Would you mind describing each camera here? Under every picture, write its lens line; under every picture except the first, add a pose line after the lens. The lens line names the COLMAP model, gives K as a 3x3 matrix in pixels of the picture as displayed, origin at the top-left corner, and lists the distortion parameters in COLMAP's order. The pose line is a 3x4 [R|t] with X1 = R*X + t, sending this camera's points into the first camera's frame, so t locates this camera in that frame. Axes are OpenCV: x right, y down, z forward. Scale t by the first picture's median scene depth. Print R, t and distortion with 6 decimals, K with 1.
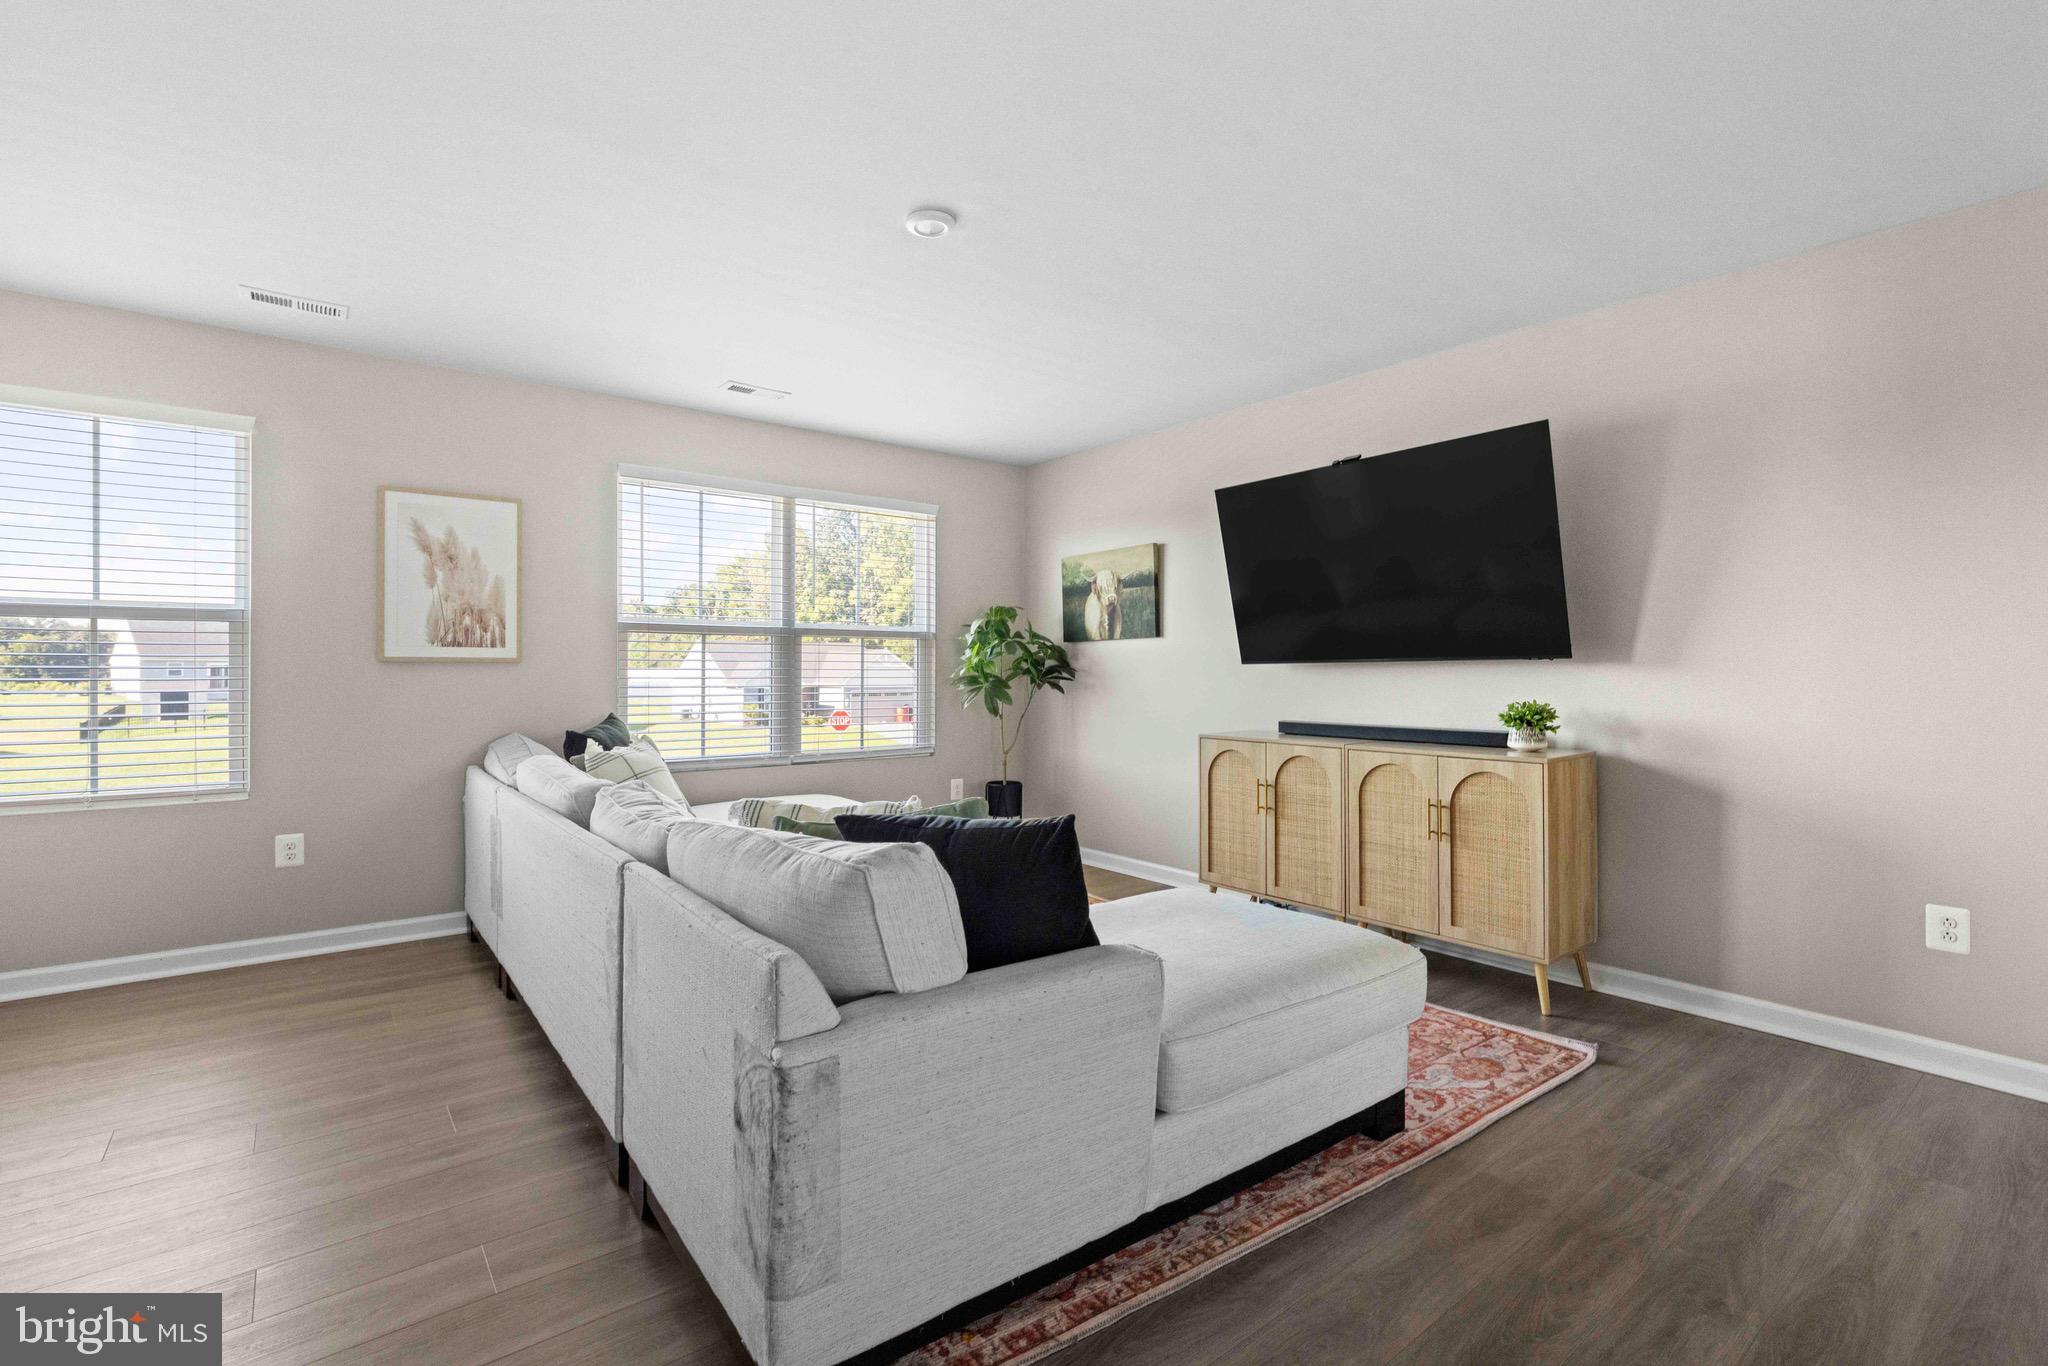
lens RADIAL K [[921.6, 0, 1015.3], [0, 921.6, 673.3], [0, 0, 1]] dist [-0.008200, 0.000035]
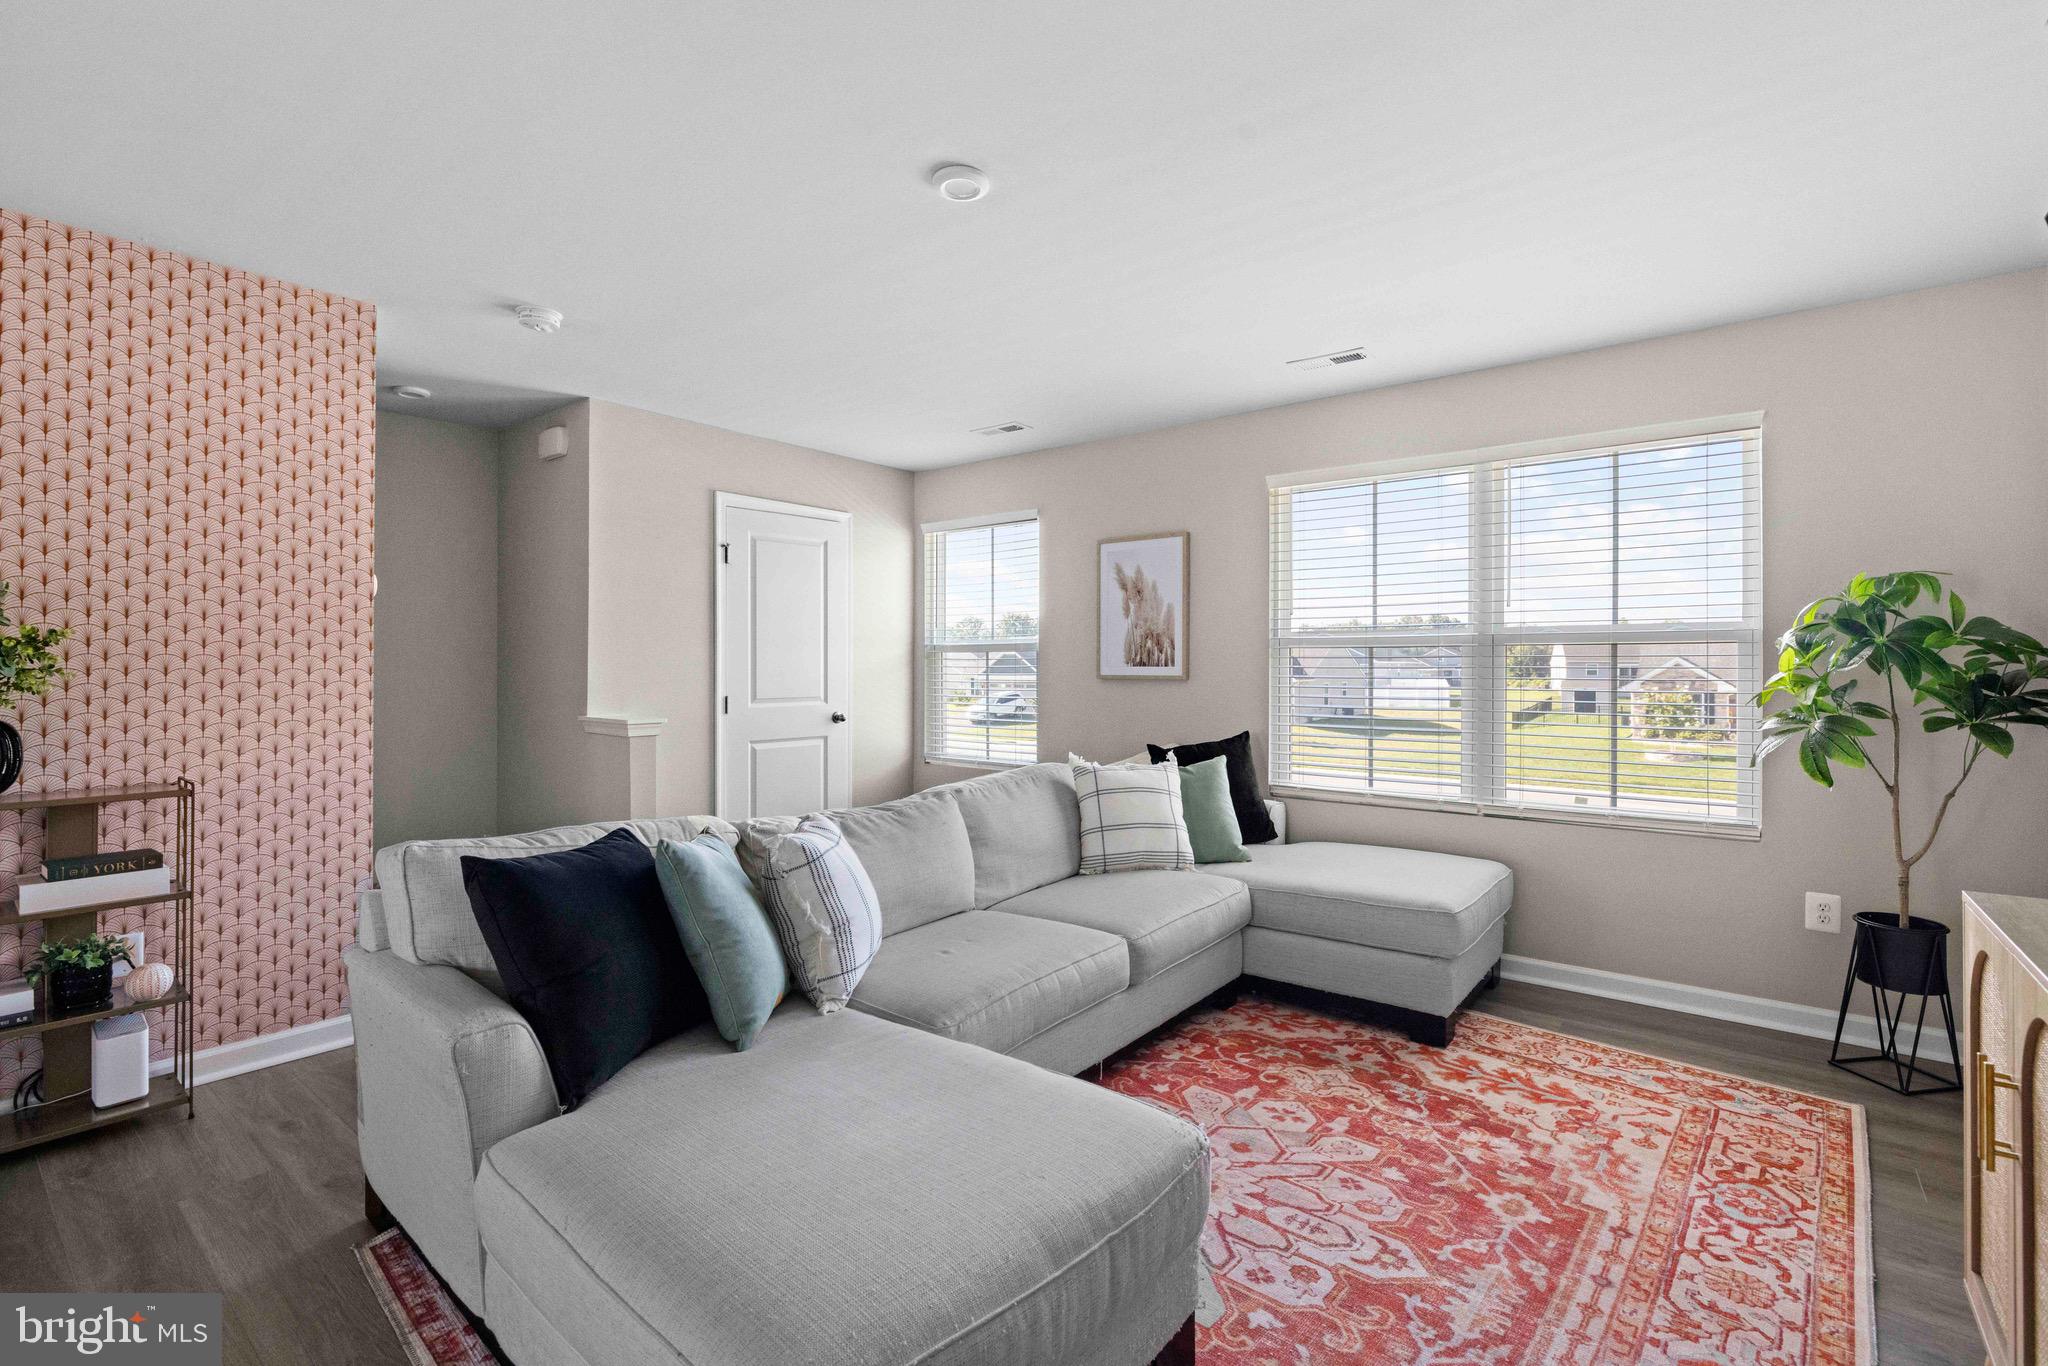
lens RADIAL K [[921.6, 0, 1016.9], [0, 921.6, 662.0], [0, 0, 1]] dist [-0.008200, 0.000035]
pose [[0.230789, -0.005899, -0.972986, 0.494204], [-0.001222, 0.999979, -0.006353, -0.026356], [0.973003, 0.002656, 0.230776, 0.556532]]
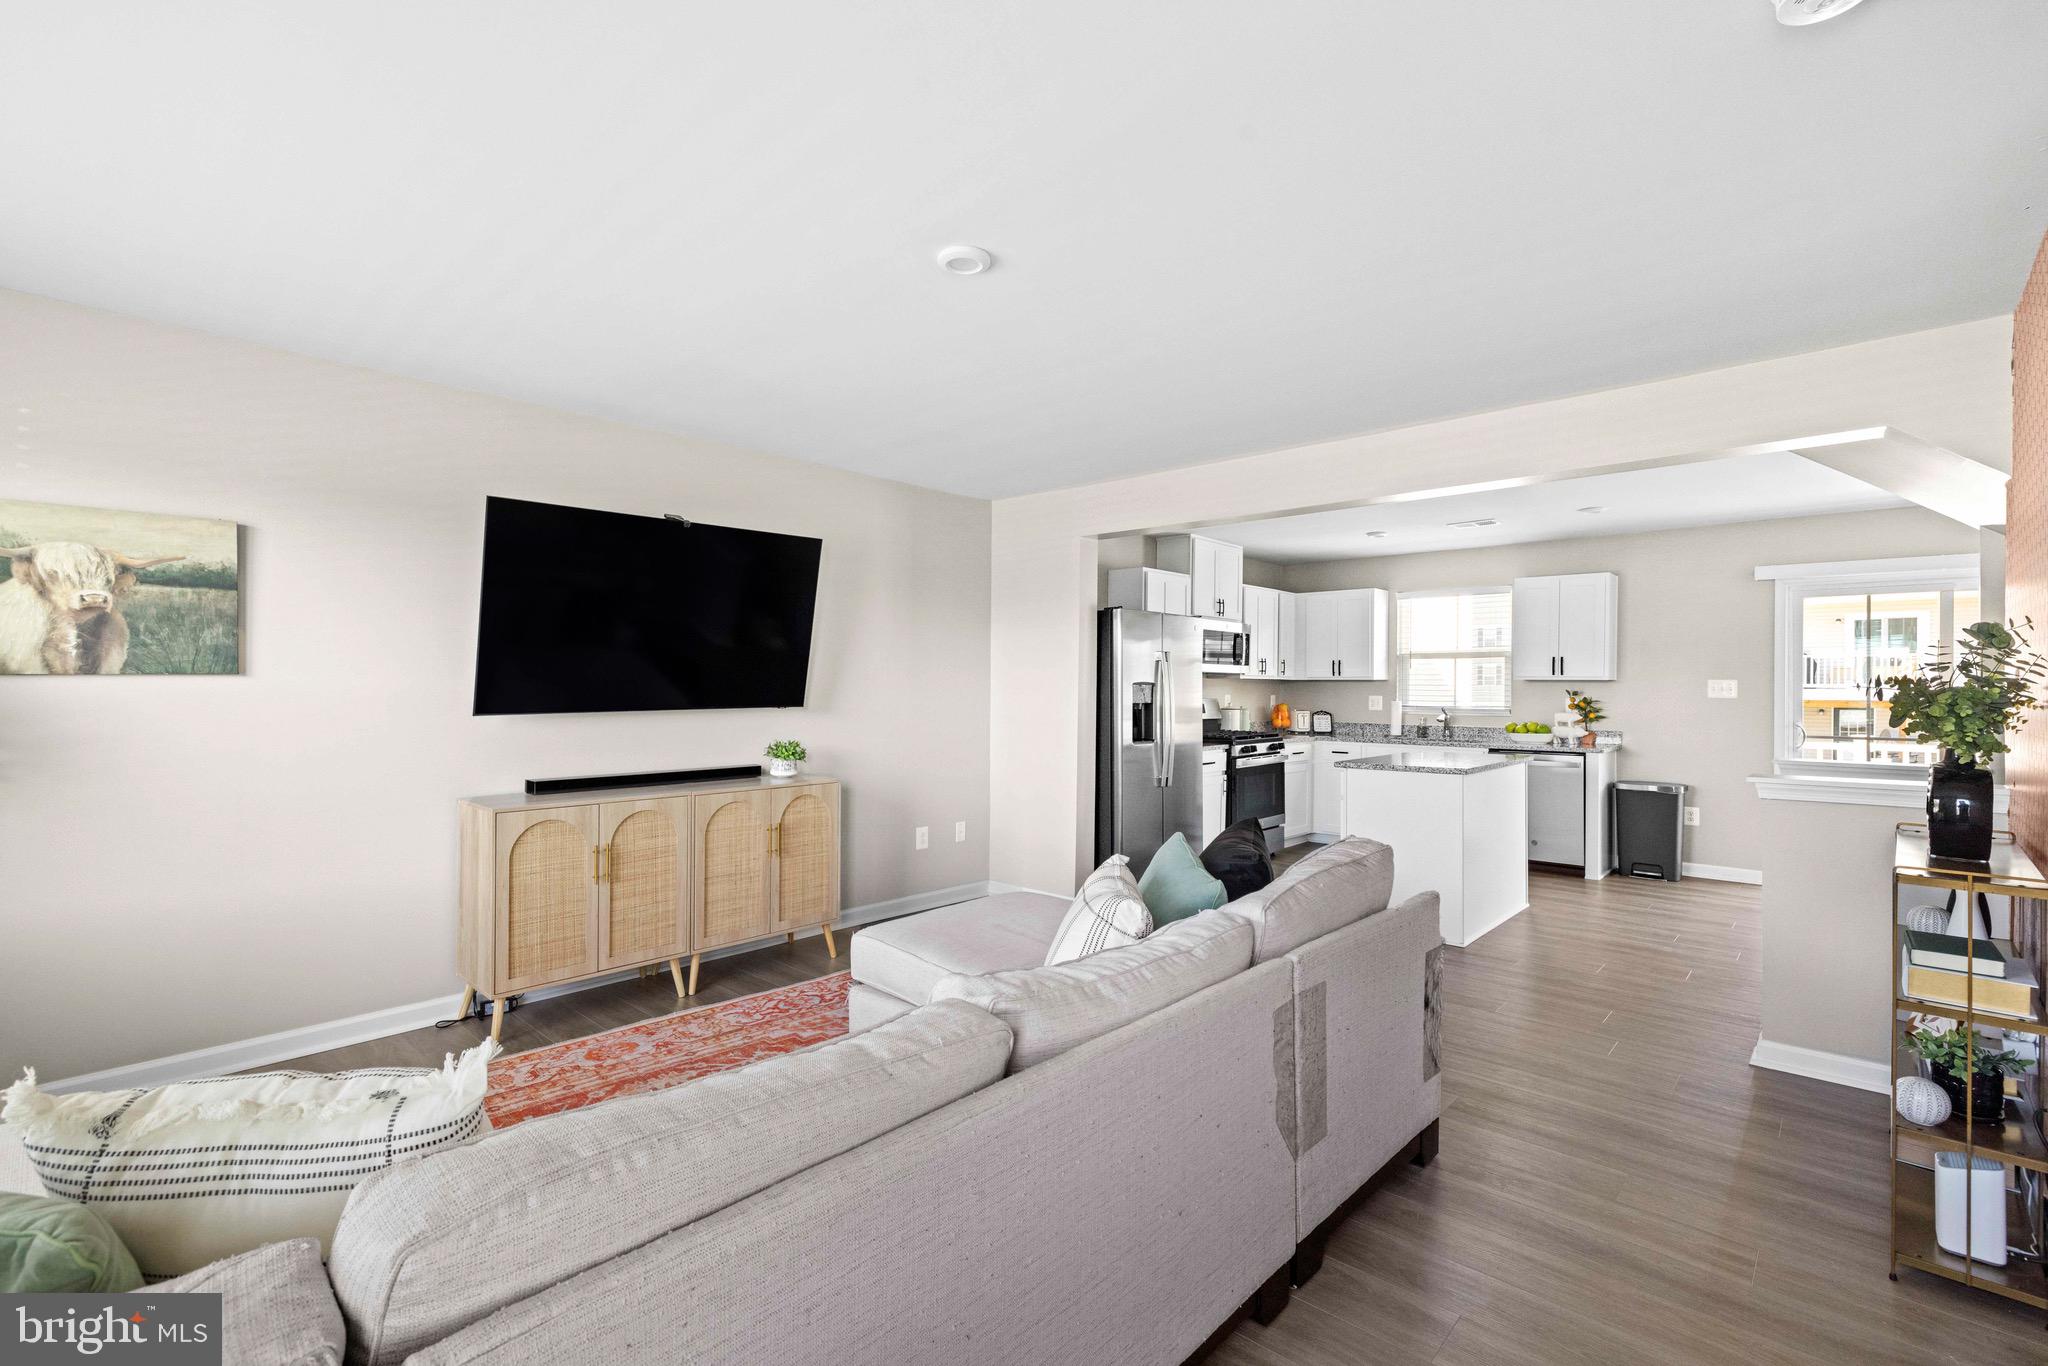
lens RADIAL K [[896.4, 0, 1027.9], [0, 896.4, 677.6], [0, 0, 1]] dist [0.000387, 0.000045]
pose [[-0.166373, 0.002810, 0.986059, -0.645101], [-0.006699, 0.999970, -0.003980, -0.046842], [-0.986040, -0.007268, -0.166350, 0.706311]]
